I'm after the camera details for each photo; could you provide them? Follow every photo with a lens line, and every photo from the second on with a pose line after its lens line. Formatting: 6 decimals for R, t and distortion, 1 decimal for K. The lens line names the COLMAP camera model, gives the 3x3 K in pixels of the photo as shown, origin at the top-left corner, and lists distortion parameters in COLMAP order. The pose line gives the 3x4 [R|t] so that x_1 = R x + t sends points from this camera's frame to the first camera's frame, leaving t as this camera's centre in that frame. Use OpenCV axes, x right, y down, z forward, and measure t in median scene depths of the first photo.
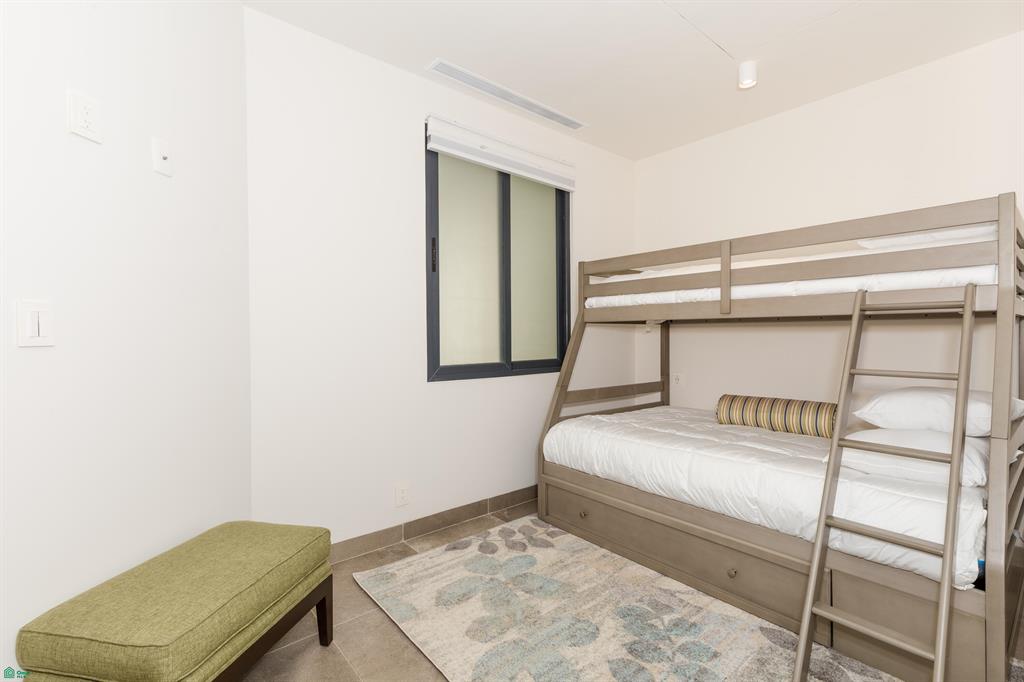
lens RADIAL K [[463.5, 0, 518.6], [0, 463.5, 337.3], [0, 0, 1]] dist [0.004103, -0.000701]
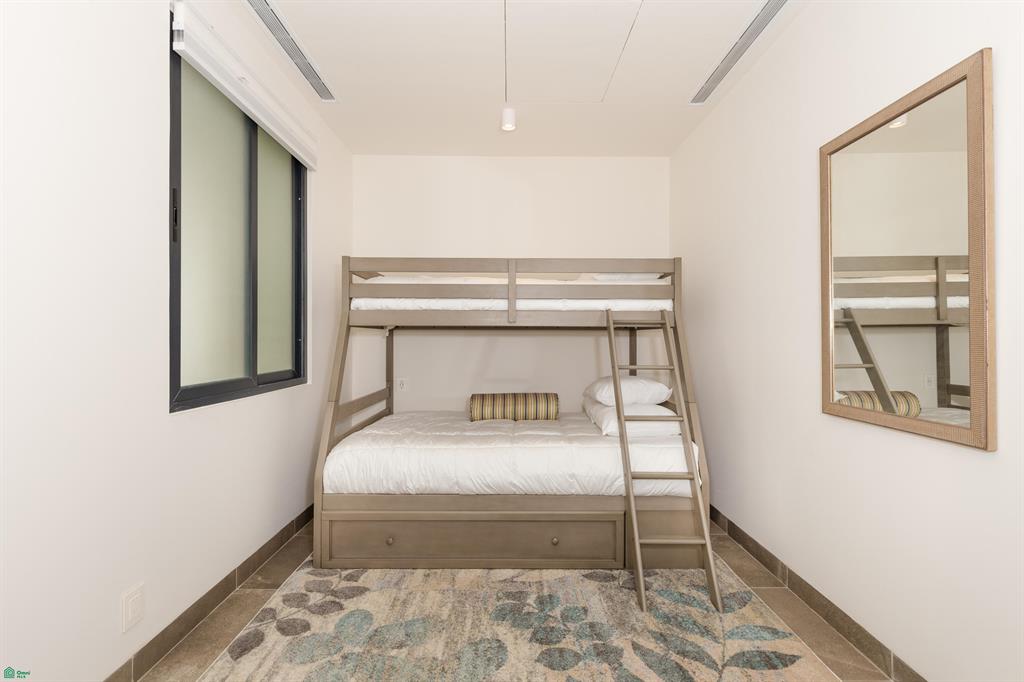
lens RADIAL K [[463.5, 0, 511.5], [0, 463.5, 337.0], [0, 0, 1]] dist [0.004103, -0.000701]
pose [[0.644399, 0.010109, 0.764623, -0.421926], [0.000266, 0.999910, -0.013444, 0.000859], [-0.764690, 0.008867, 0.644338, 0.255176]]
